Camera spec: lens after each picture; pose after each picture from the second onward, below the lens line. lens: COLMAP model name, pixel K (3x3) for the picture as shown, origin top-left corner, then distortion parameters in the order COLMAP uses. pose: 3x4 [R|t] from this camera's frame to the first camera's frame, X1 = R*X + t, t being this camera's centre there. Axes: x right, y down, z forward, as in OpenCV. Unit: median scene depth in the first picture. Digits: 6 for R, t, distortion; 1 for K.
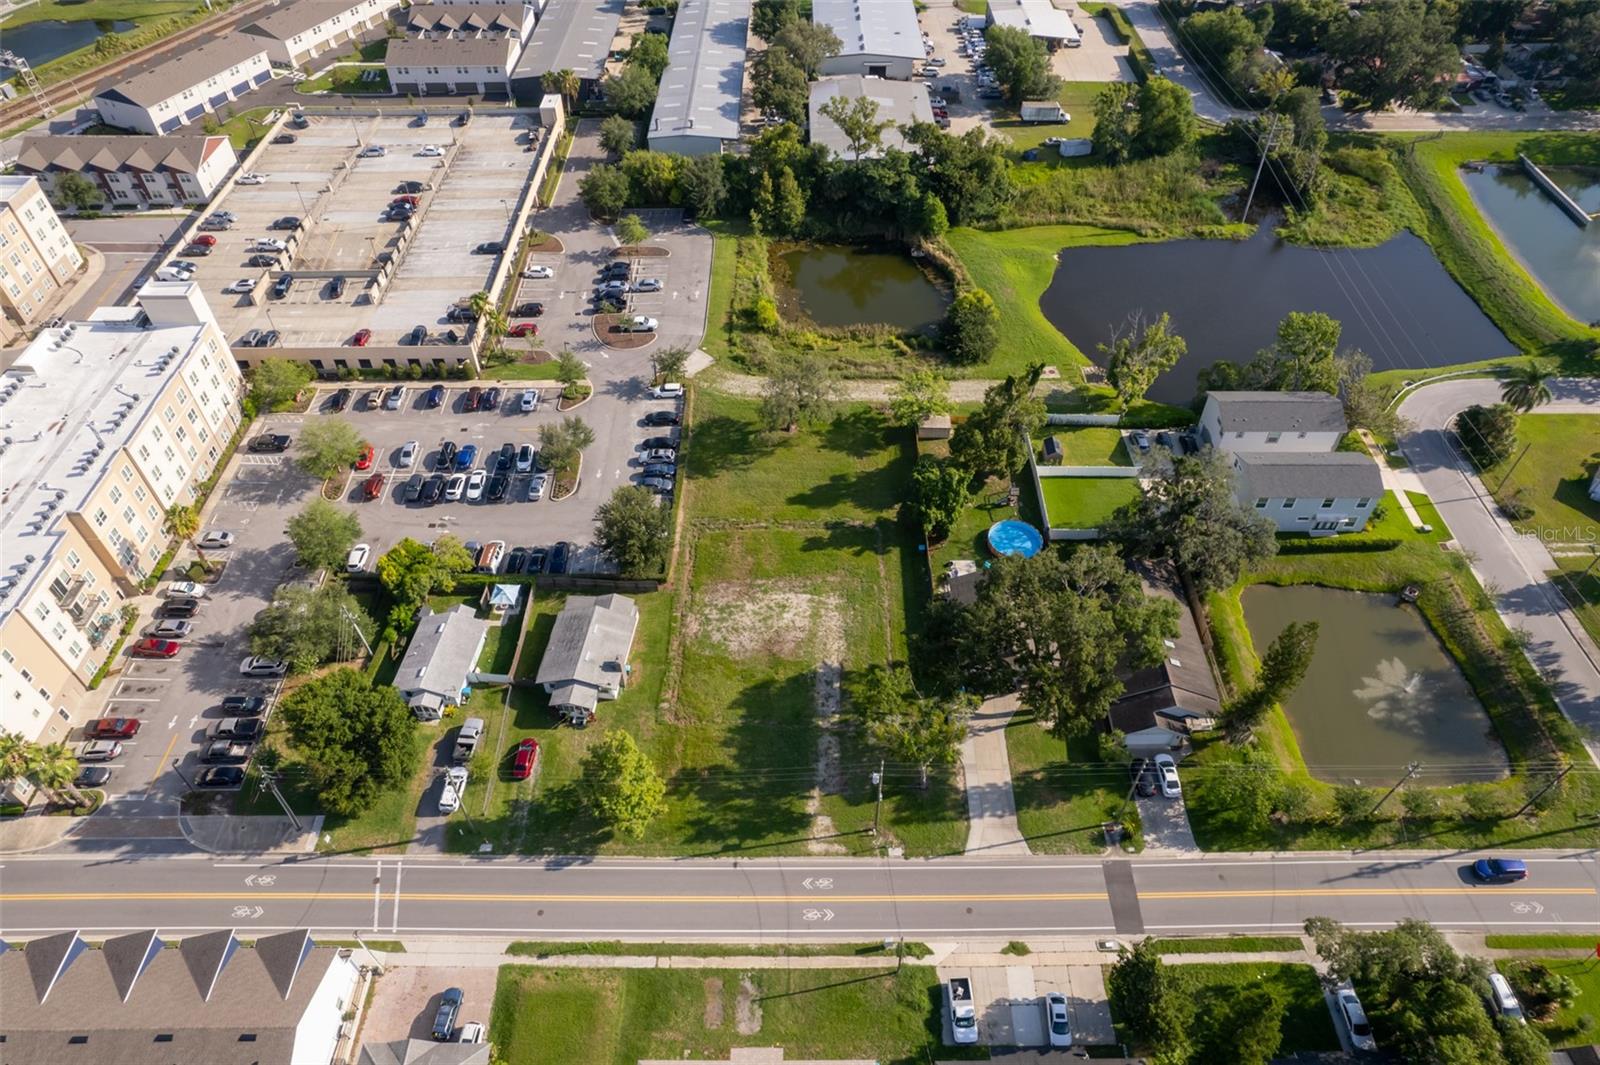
lens RADIAL K [[1021.8, 0, 804.9], [0, 1021.8, 537.2], [0, 0, 1]] dist [-0.077769, 0.068799]
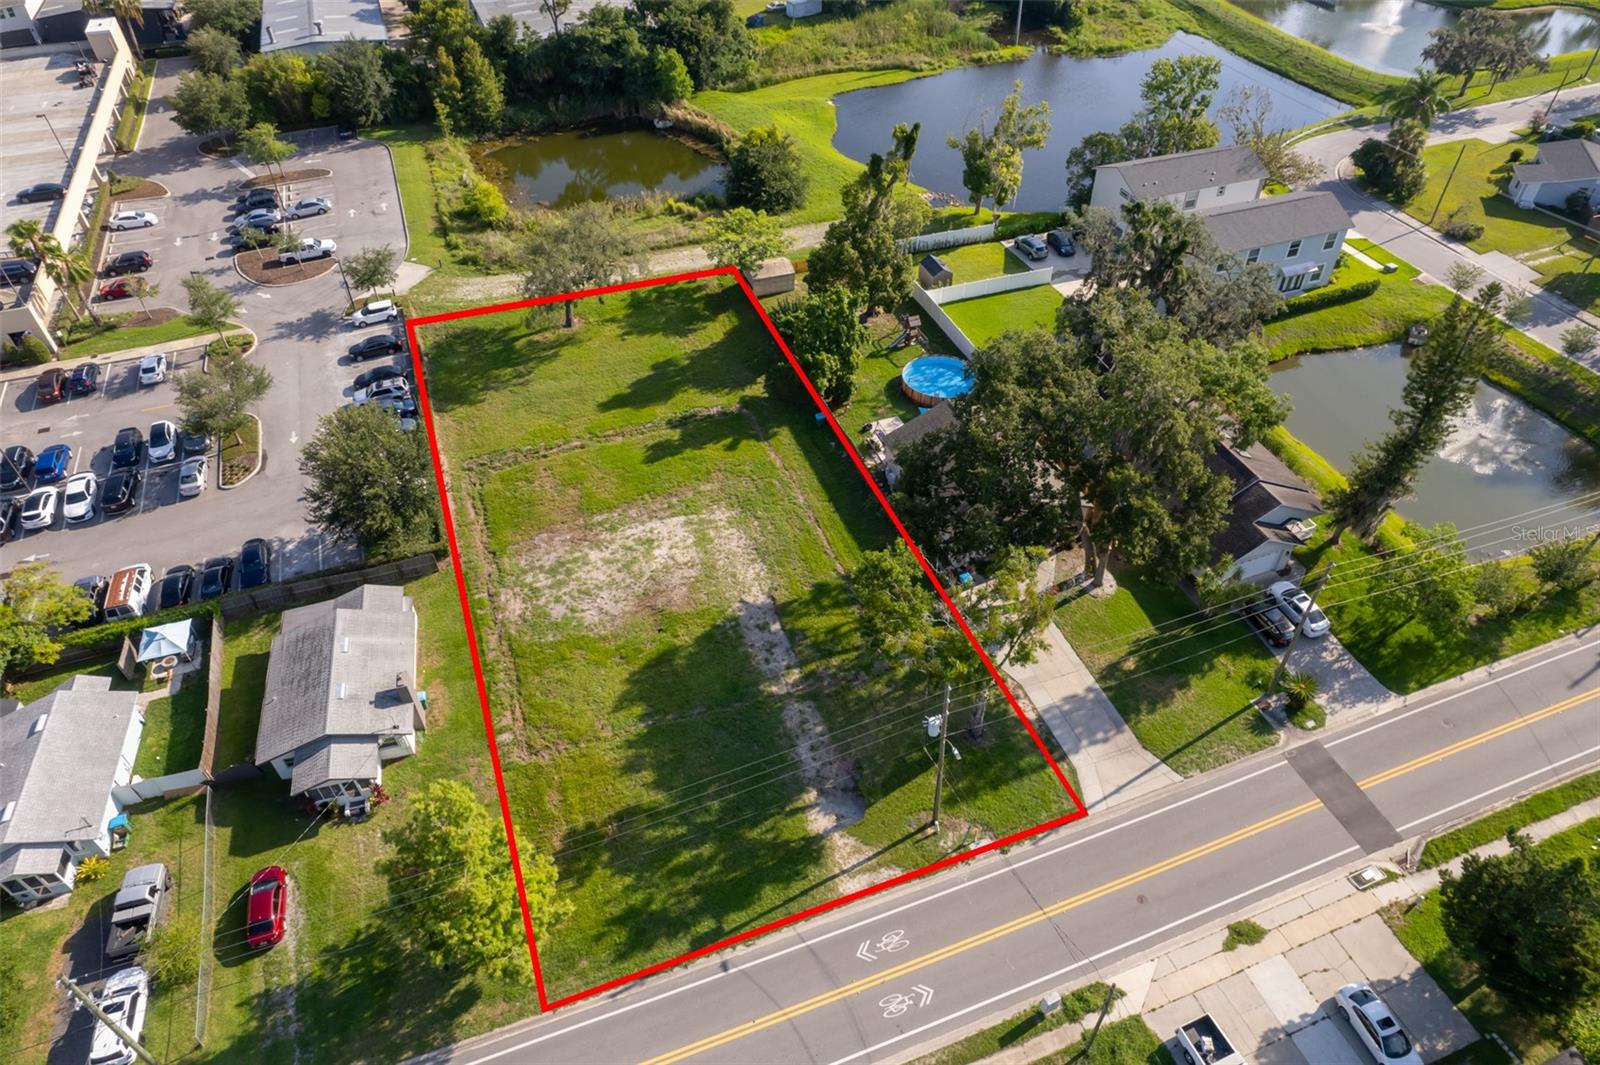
lens RADIAL K [[1021.8, 0, 804.9], [0, 1021.8, 537.2], [0, 0, 1]] dist [-0.077769, 0.068799]
pose [[0.936183, -0.245782, 0.251301, -0.084403], [0.259028, 0.965652, -0.020524, 0.098913], [-0.237625, 0.084309, 0.967691, 0.355977]]
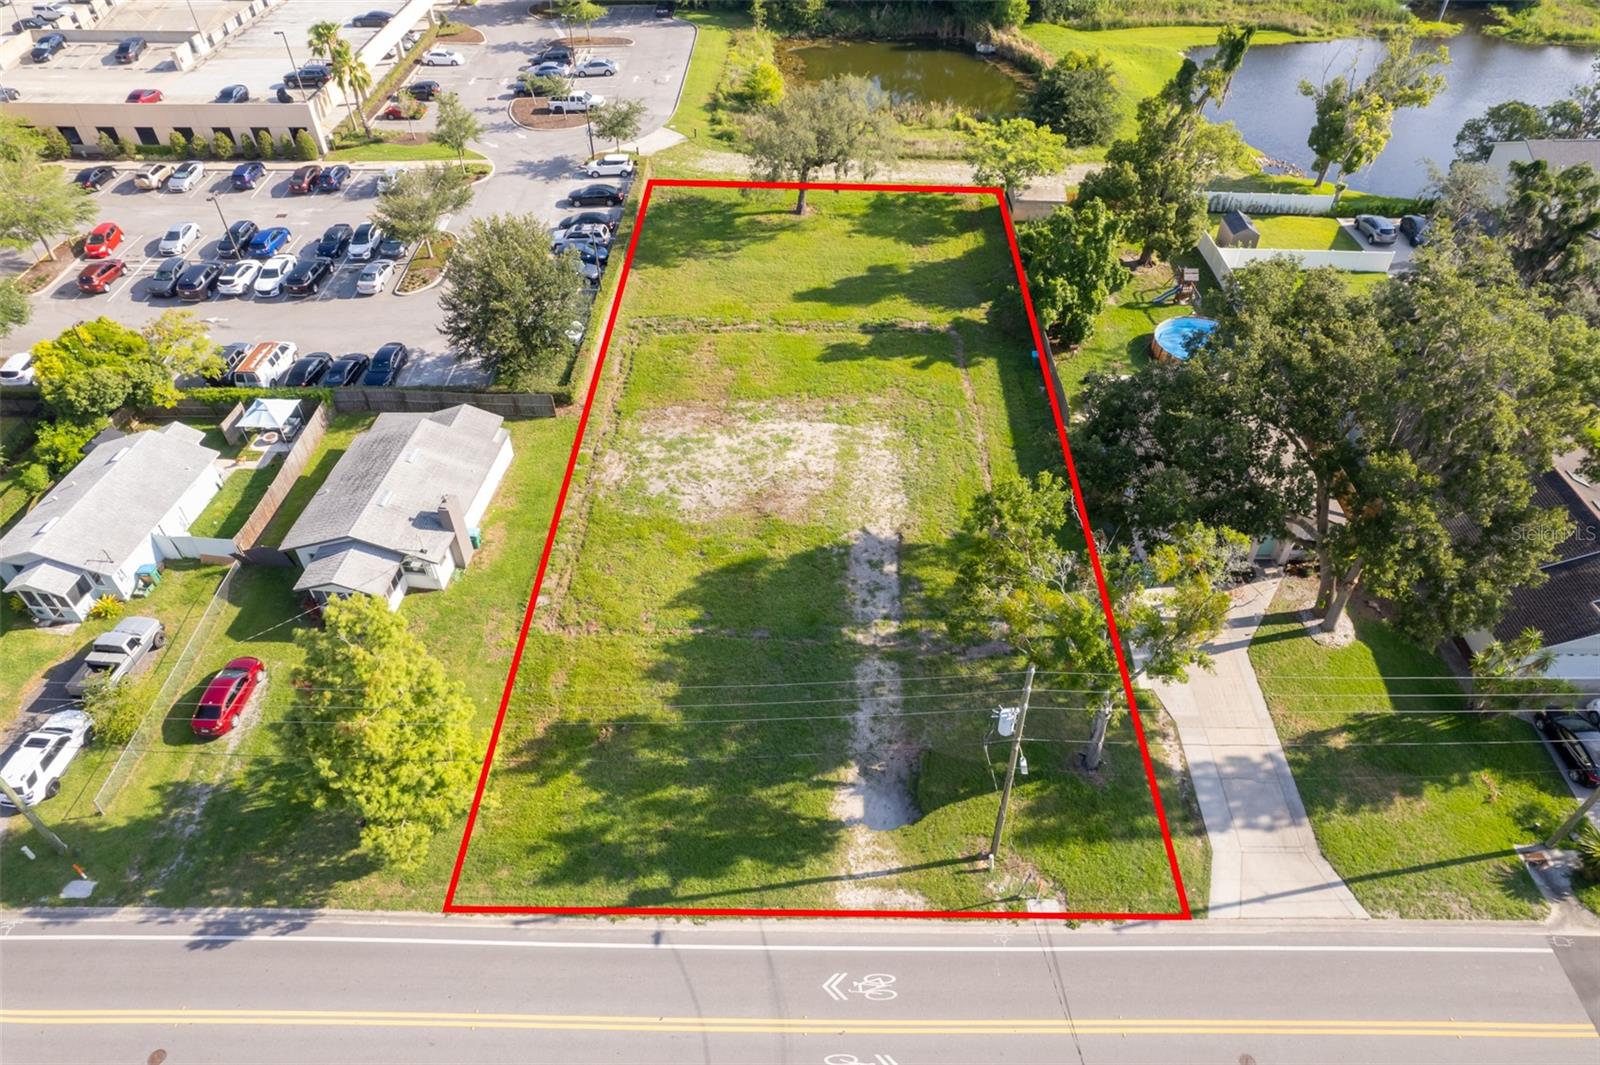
lens RADIAL K [[1021.8, 0, 804.9], [0, 1021.8, 537.2], [0, 0, 1]] dist [-0.077769, 0.068799]
pose [[0.999873, 0.005472, -0.014947, -0.002966], [-0.006346, 0.998236, -0.059036, 0.143581], [0.014597, 0.059124, 0.998144, 0.452349]]
